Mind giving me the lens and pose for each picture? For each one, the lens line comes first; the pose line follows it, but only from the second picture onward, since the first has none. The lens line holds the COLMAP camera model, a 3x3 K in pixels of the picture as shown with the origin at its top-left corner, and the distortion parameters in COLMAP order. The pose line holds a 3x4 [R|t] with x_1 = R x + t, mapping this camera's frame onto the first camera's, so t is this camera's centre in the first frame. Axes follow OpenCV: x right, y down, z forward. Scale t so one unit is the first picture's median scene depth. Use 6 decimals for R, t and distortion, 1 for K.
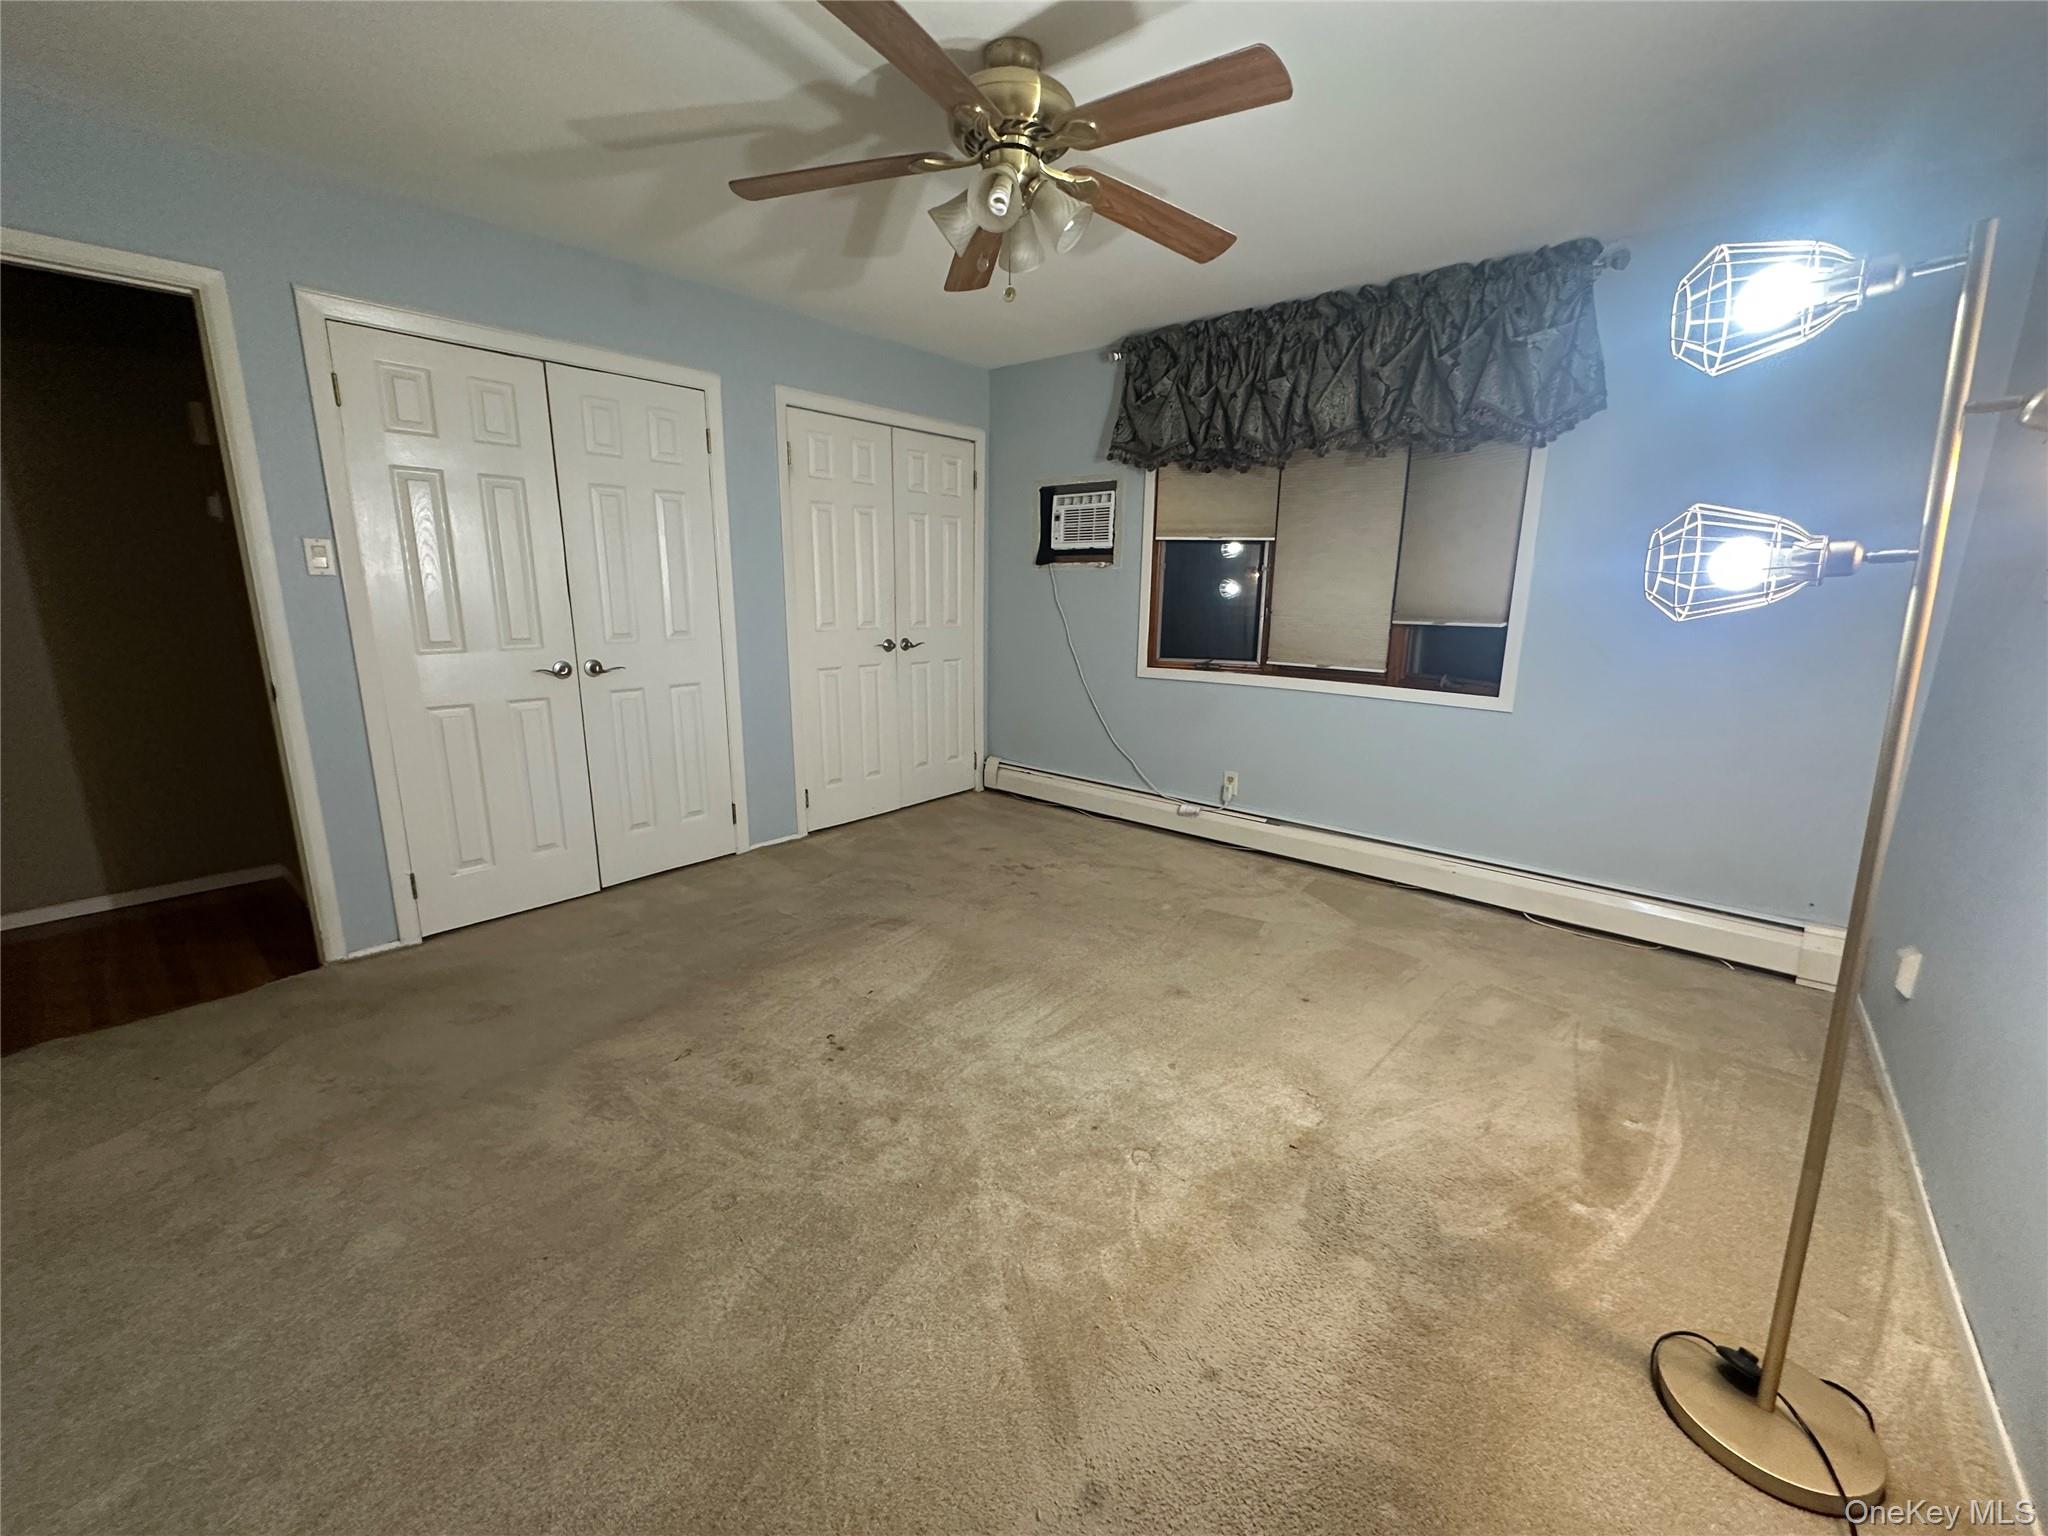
lens RADIAL K [[817.1, 0, 1024.0], [0, 817.1, 768.0], [0, 0, 1]] dist [-0.001304, -0.000061]
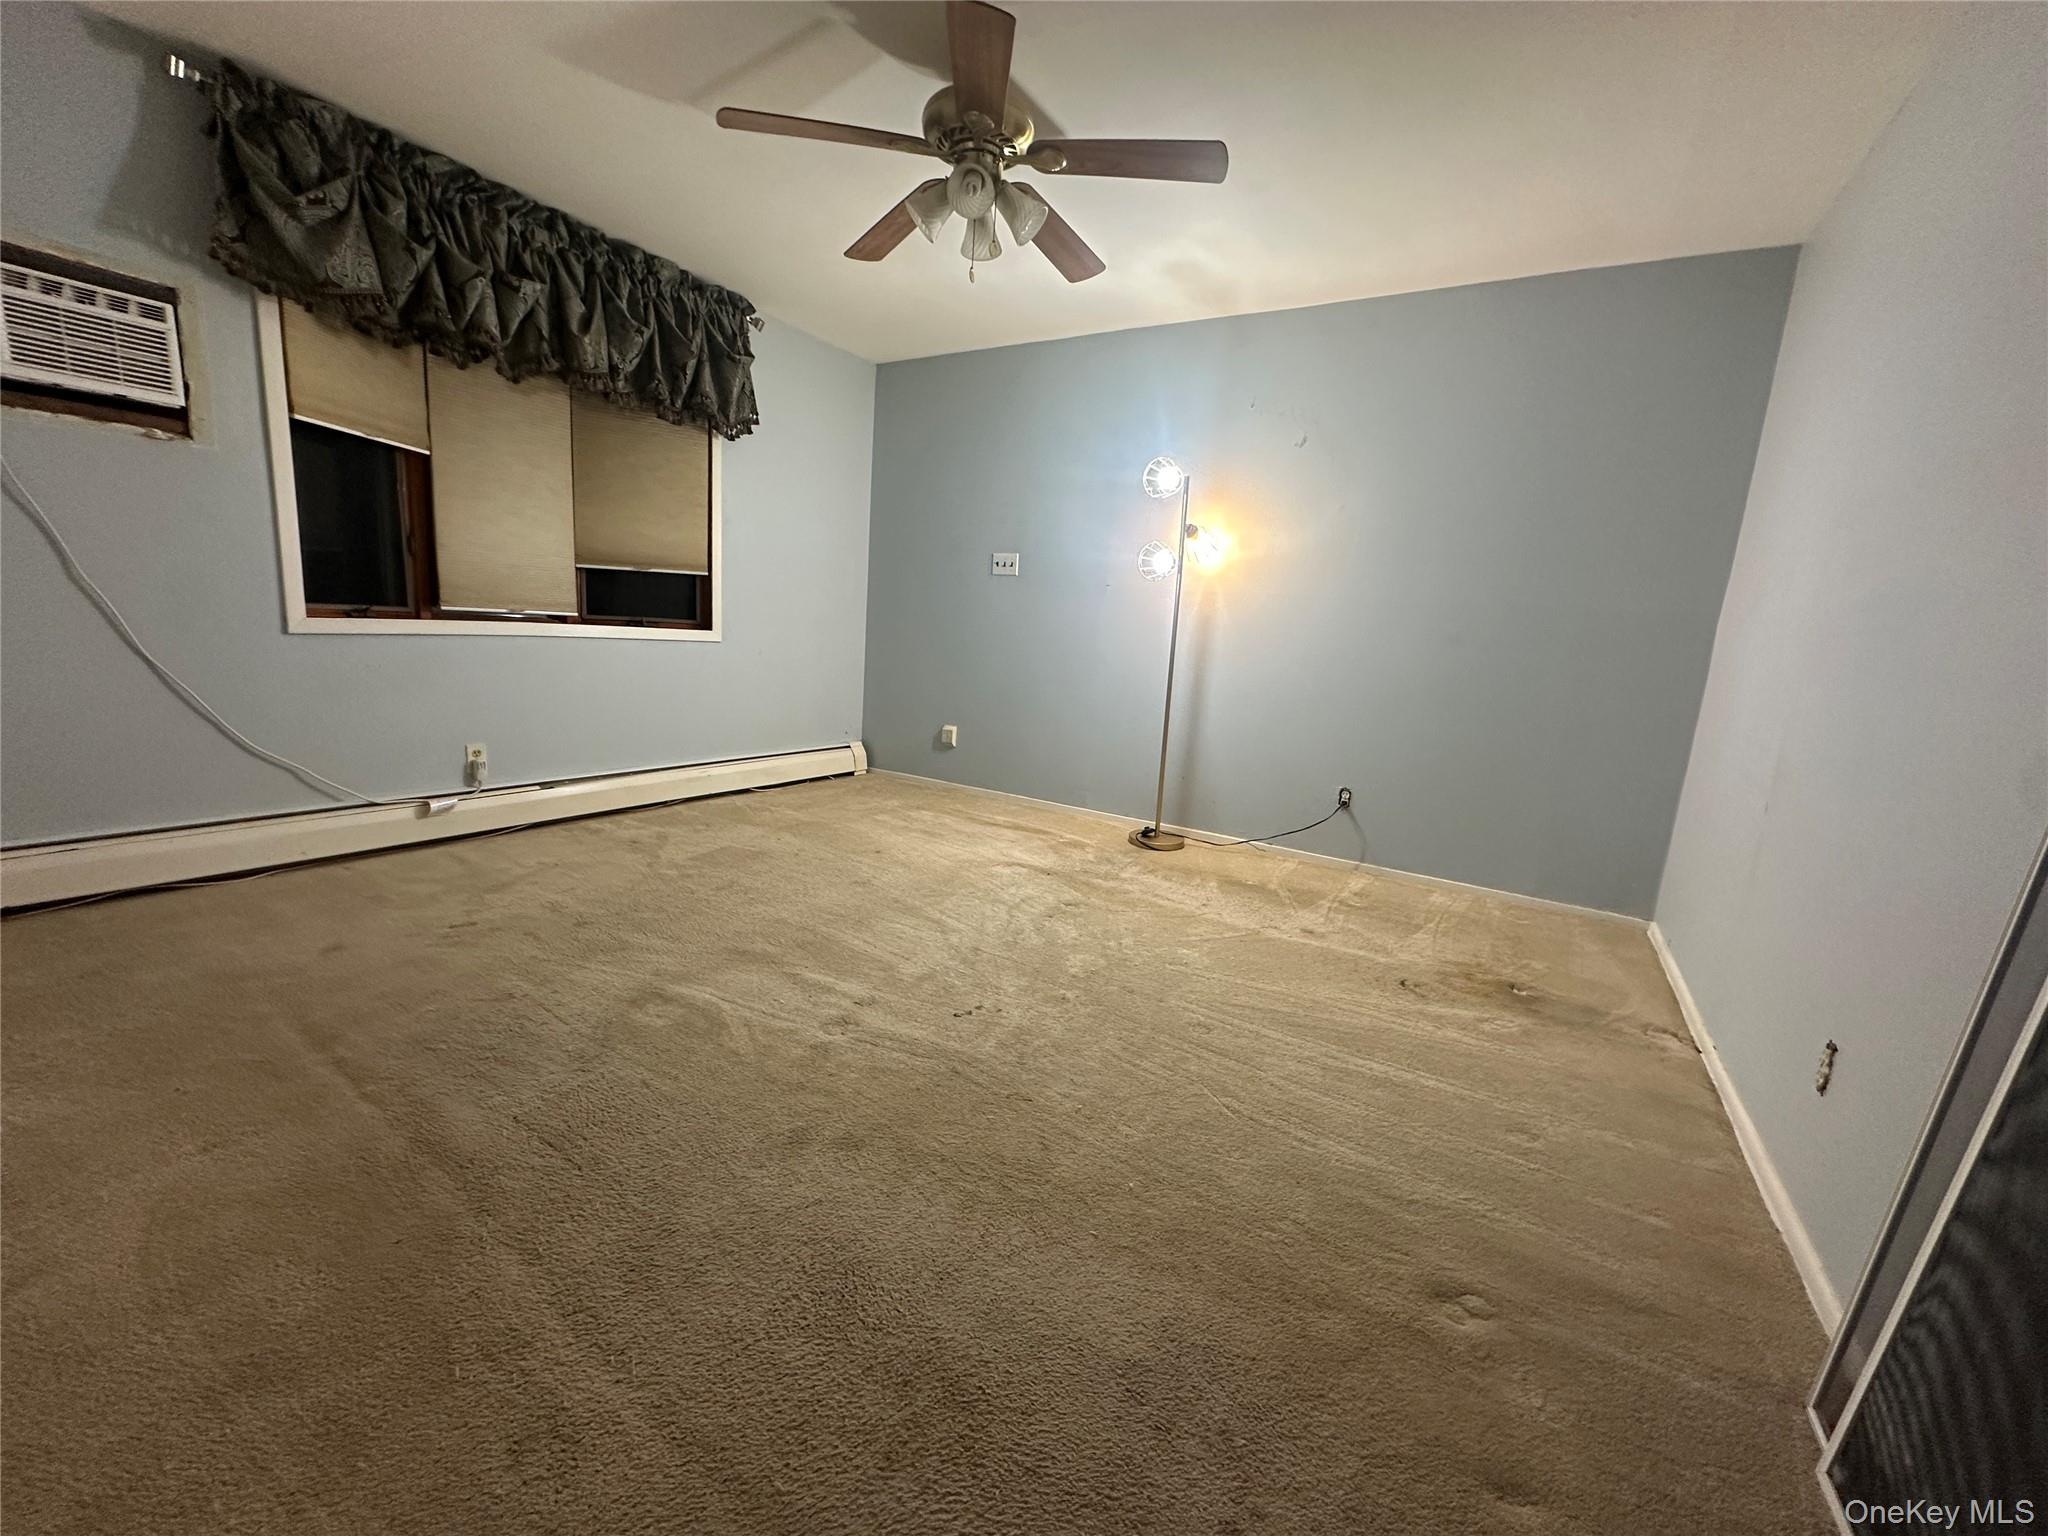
lens RADIAL K [[824.2, 0, 1027.5], [0, 824.2, 774.8], [0, 0, 1]] dist [-0.001336, -0.000268]
pose [[-0.157639, -0.205848, 0.965804, -0.730062], [0.144990, 0.962608, 0.228832, -0.085667], [-0.976795, 0.176105, -0.121899, 0.665564]]
